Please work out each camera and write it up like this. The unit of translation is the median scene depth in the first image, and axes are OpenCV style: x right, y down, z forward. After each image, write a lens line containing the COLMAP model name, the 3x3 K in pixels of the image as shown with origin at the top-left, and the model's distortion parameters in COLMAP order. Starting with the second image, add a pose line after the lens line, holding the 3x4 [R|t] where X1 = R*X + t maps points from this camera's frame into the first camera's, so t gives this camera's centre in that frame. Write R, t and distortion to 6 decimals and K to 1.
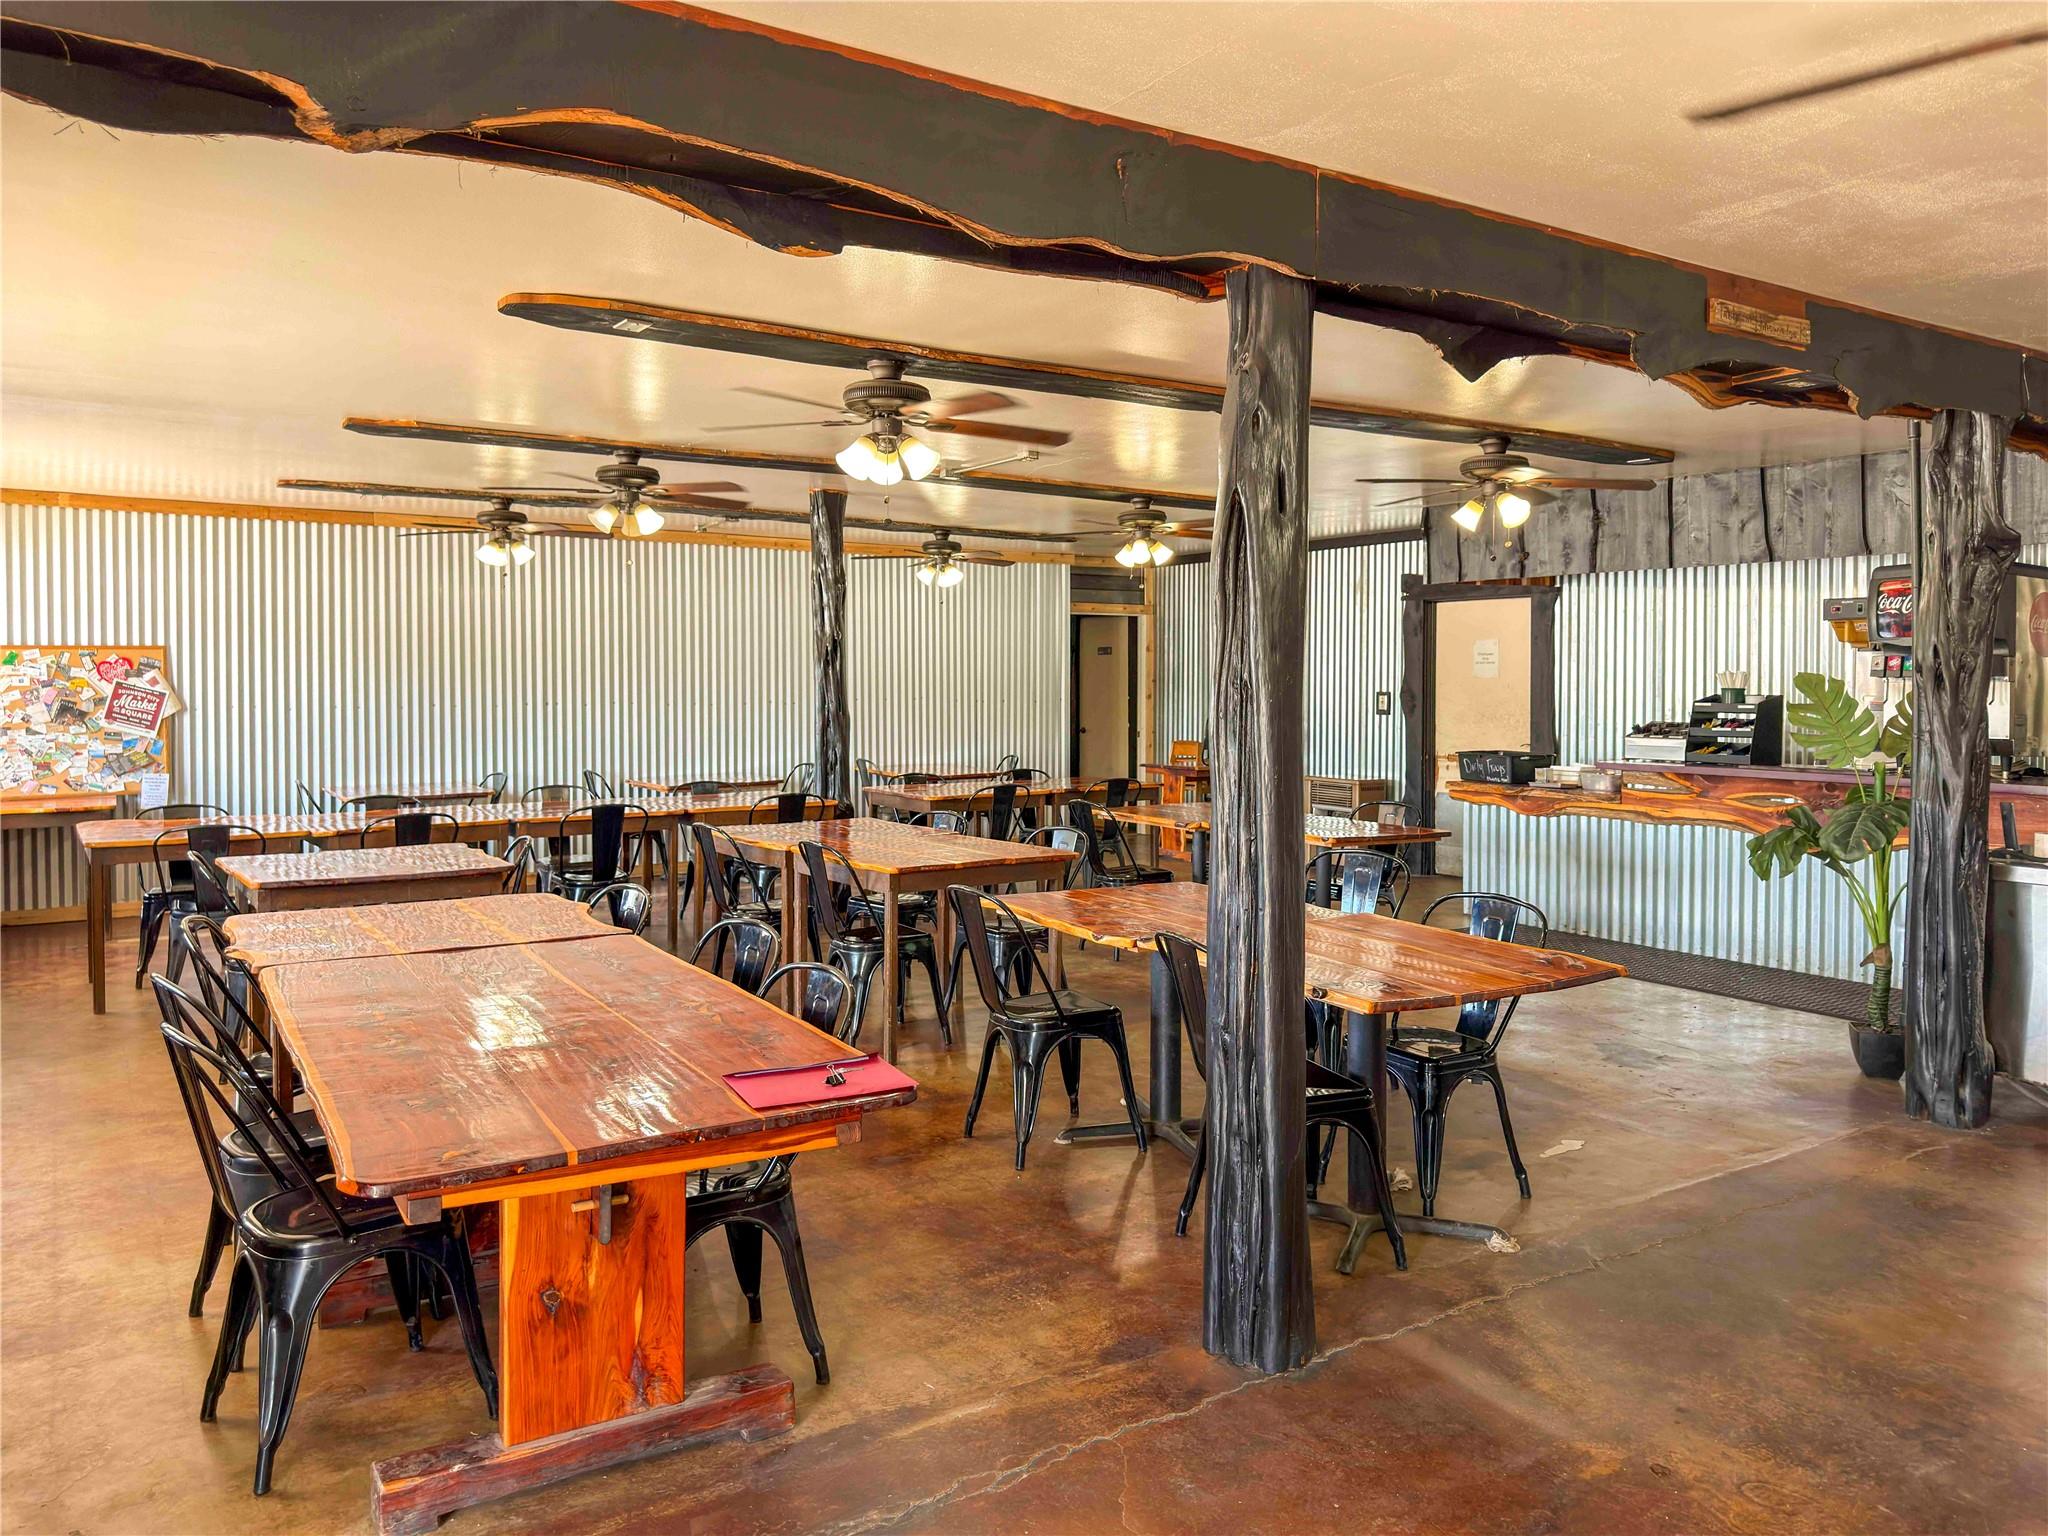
lens RADIAL K [[1450.5, 0, 1022.1], [0, 1450.5, 709.1], [0, 0, 1]] dist [-0.000768, -0.001306]
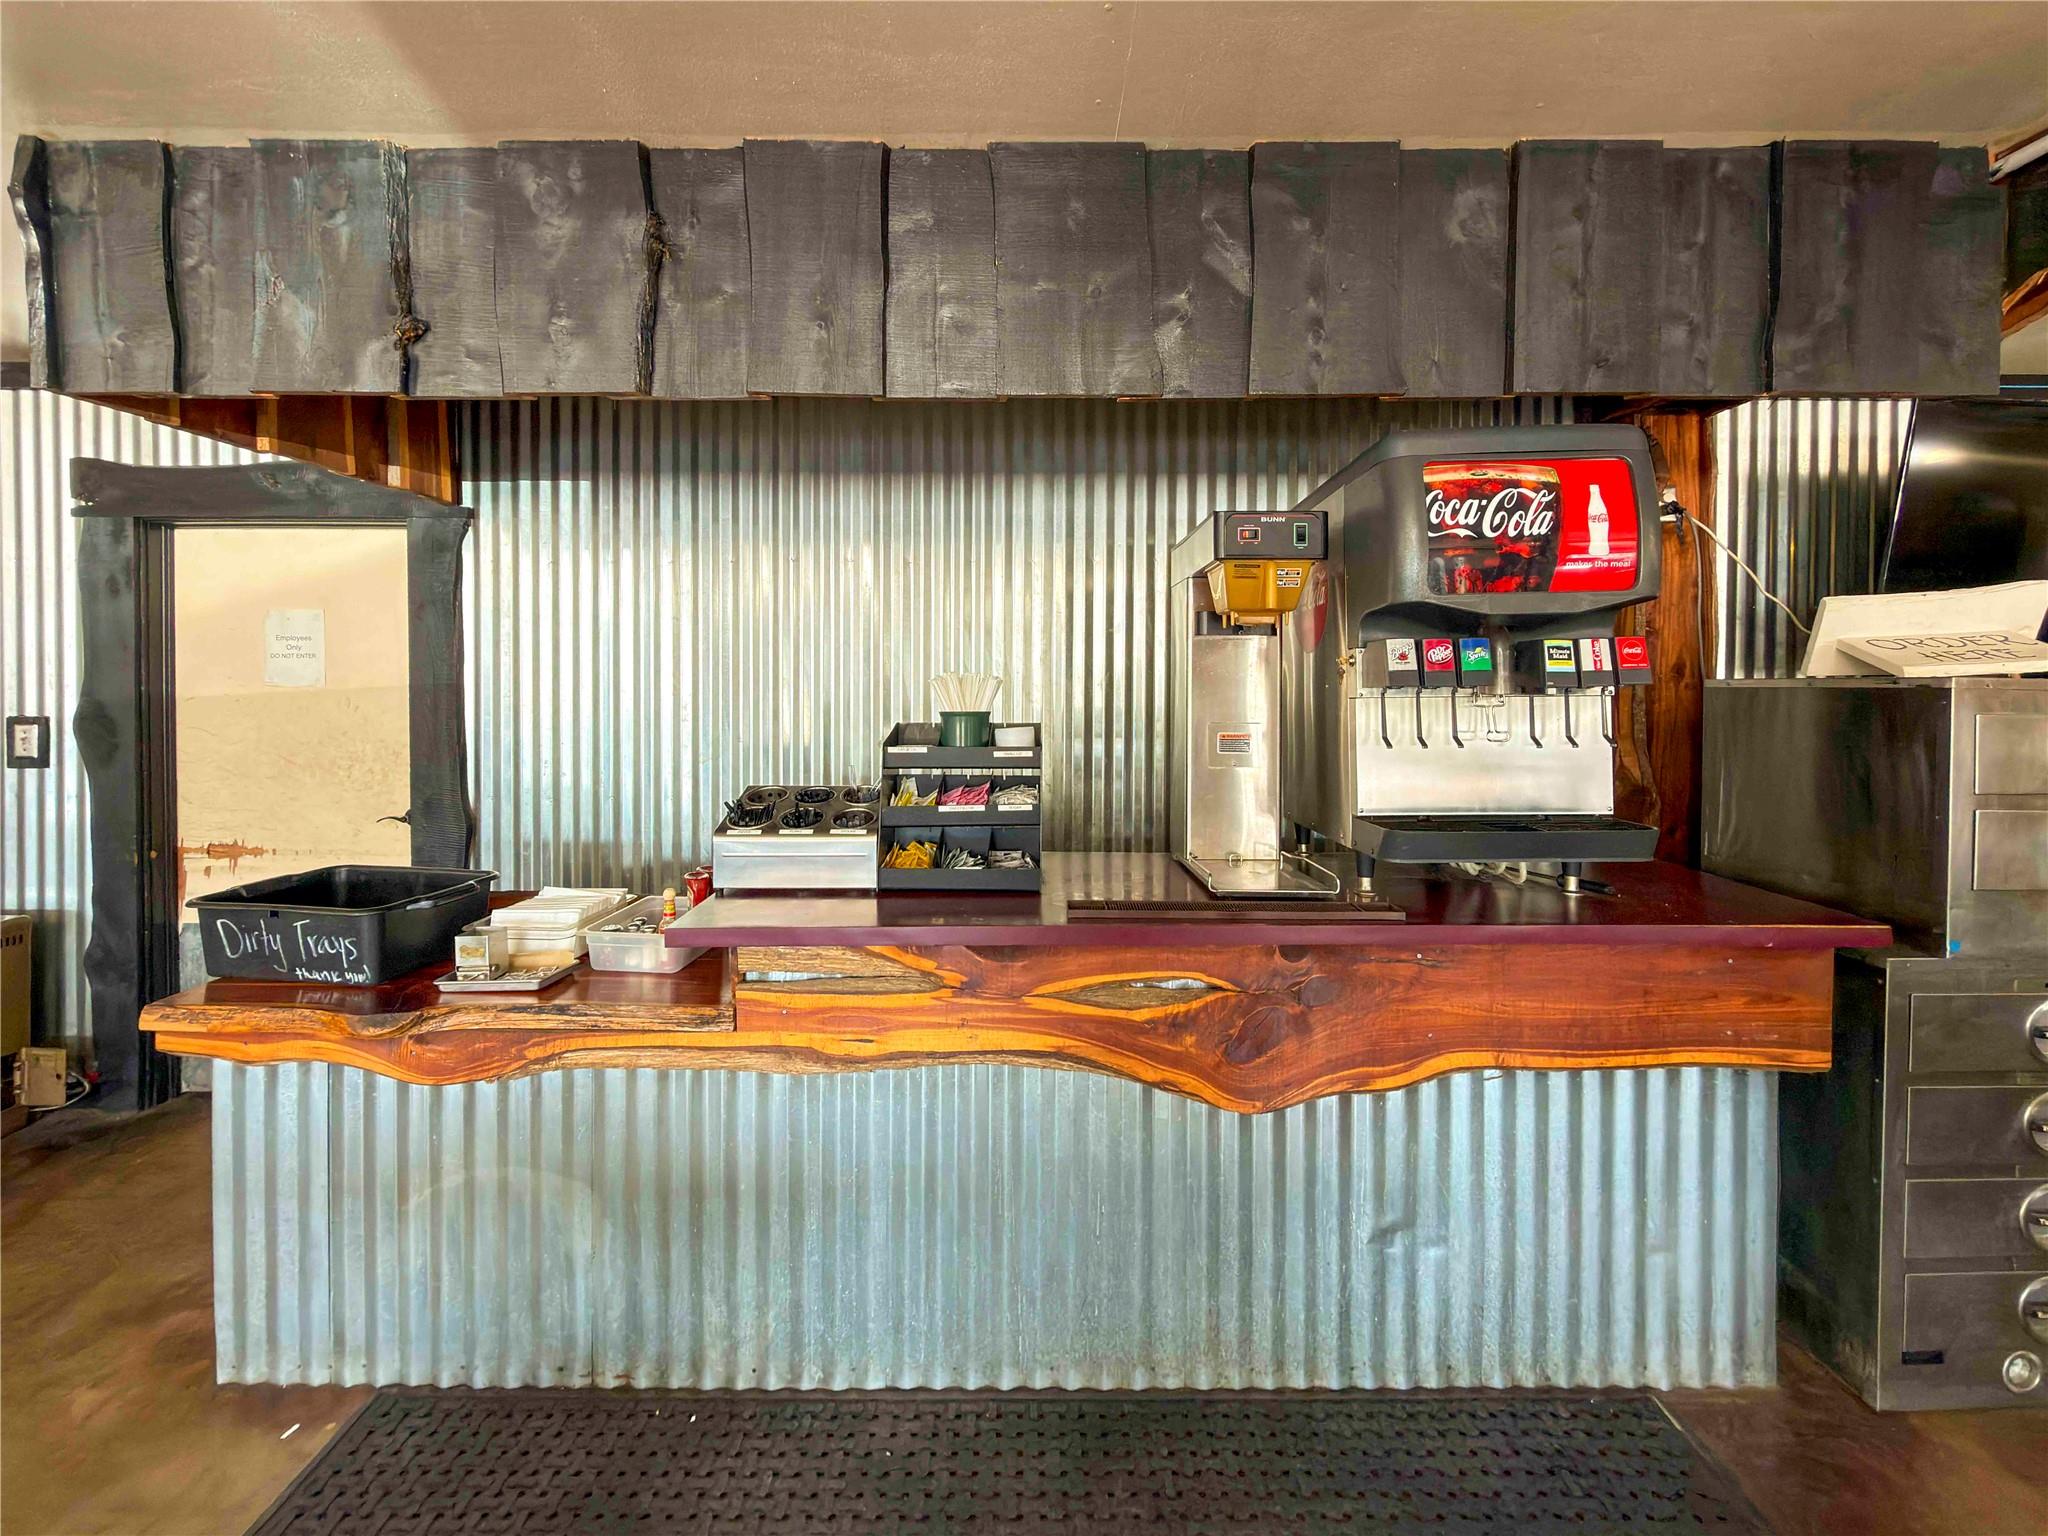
lens RADIAL K [[872.6, 0, 1025.4], [0, 872.6, 688.7], [0, 0, 1]] dist [-0.003476, -0.000597]
pose [[0.550608, -0.007743, 0.834728, 0.250580], [0.018236, 0.999830, -0.002755, -0.018391], [-0.834565, 0.016739, 0.550656, 0.759276]]
